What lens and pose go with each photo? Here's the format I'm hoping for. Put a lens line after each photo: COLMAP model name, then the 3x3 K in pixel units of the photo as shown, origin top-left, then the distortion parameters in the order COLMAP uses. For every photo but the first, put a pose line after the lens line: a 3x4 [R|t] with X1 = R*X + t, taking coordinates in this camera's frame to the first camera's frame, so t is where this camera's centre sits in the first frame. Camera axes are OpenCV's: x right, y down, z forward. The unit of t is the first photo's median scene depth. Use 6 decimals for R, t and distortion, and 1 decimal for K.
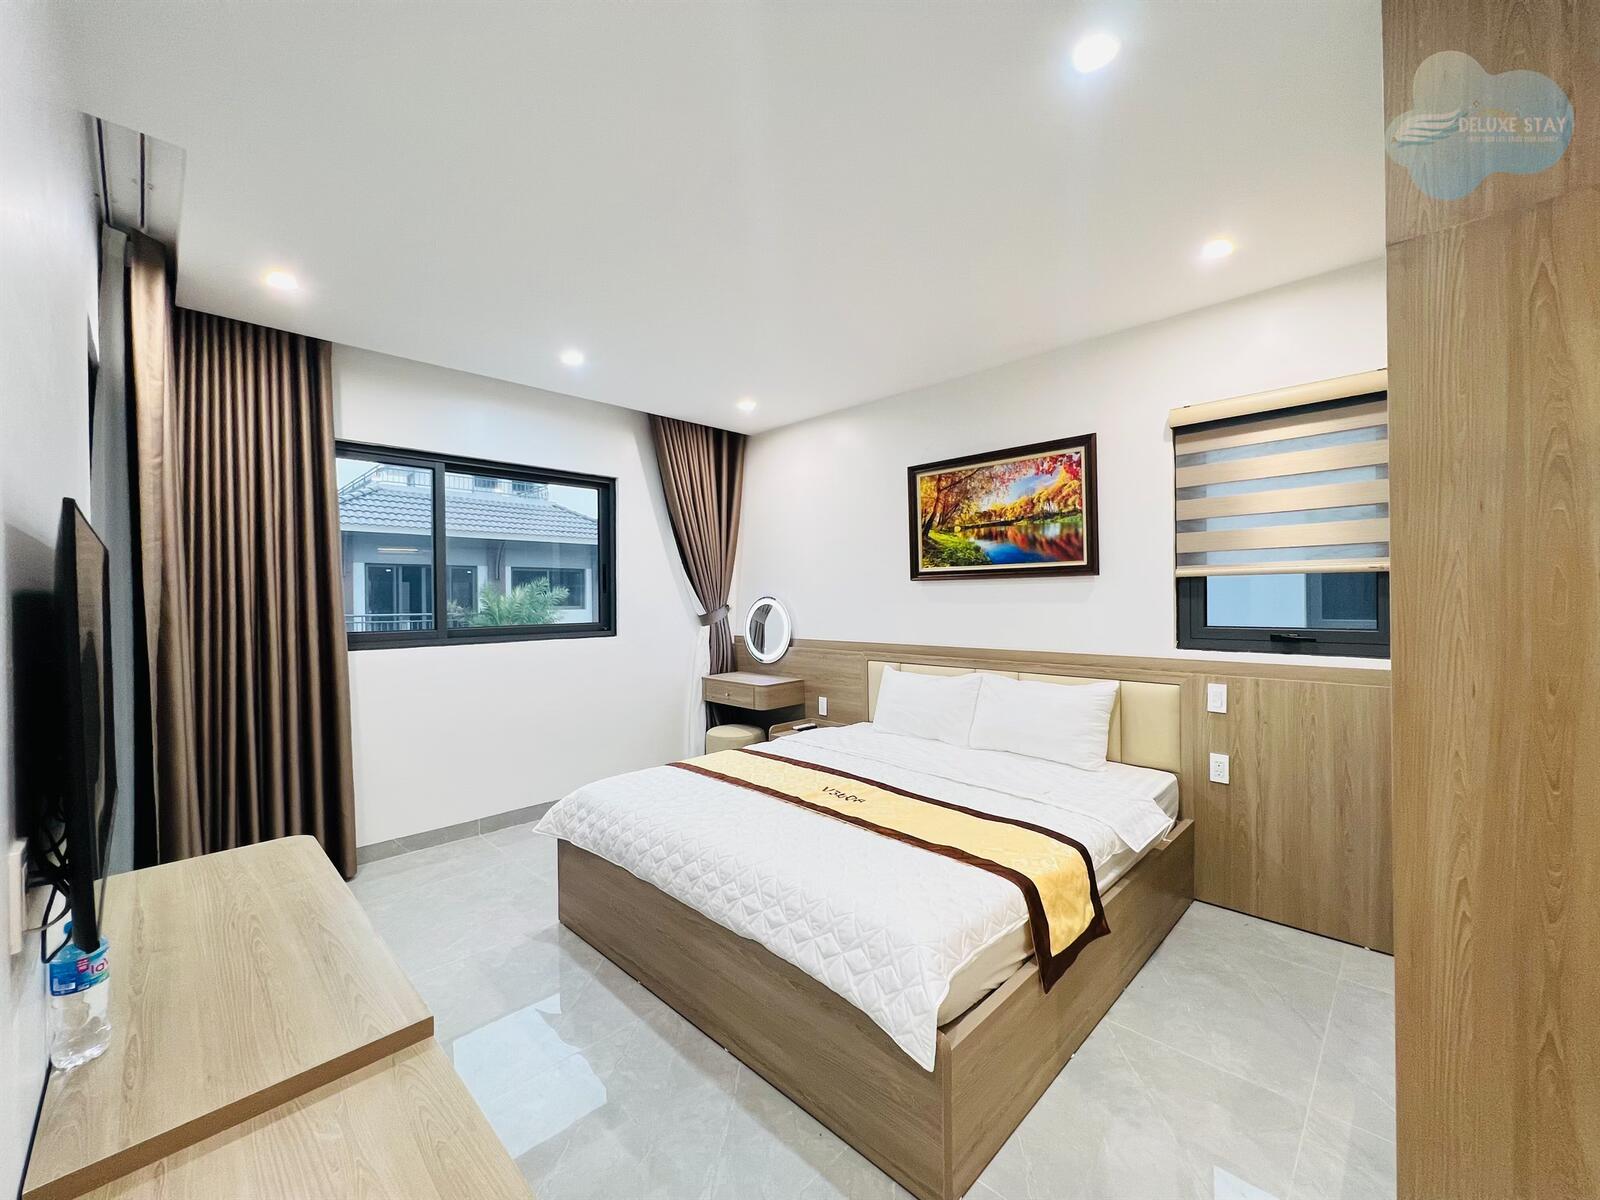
lens RADIAL K [[630.6, 0, 800.0], [0, 630.6, 600.0], [0, 0, 1]] dist [0.000434, -0.000036]
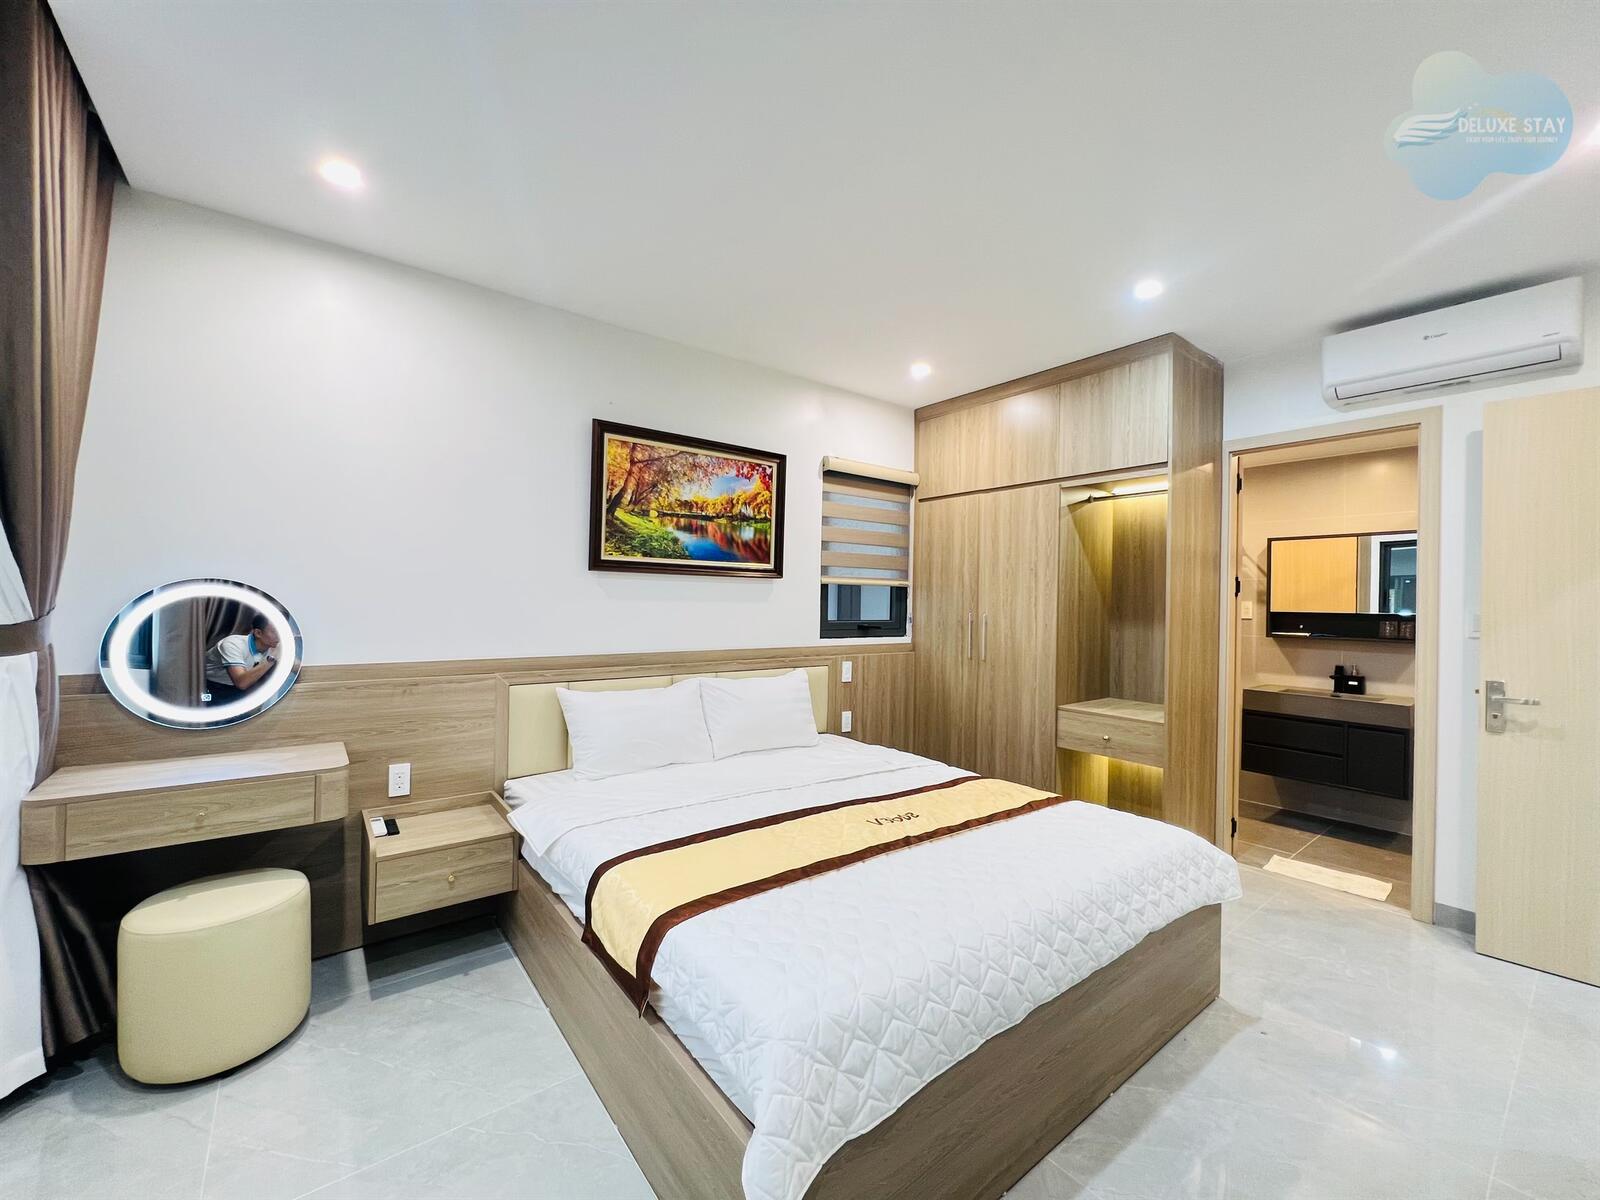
lens RADIAL K [[630.6, 0, 800.0], [0, 630.6, 600.0], [0, 0, 1]] dist [0.000434, -0.000036]
pose [[0.150135, 0.012678, 0.988584, -0.584995], [-0.016572, 0.999810, -0.010306, 0.009683], [-0.988527, -0.014835, 0.150316, 0.705843]]
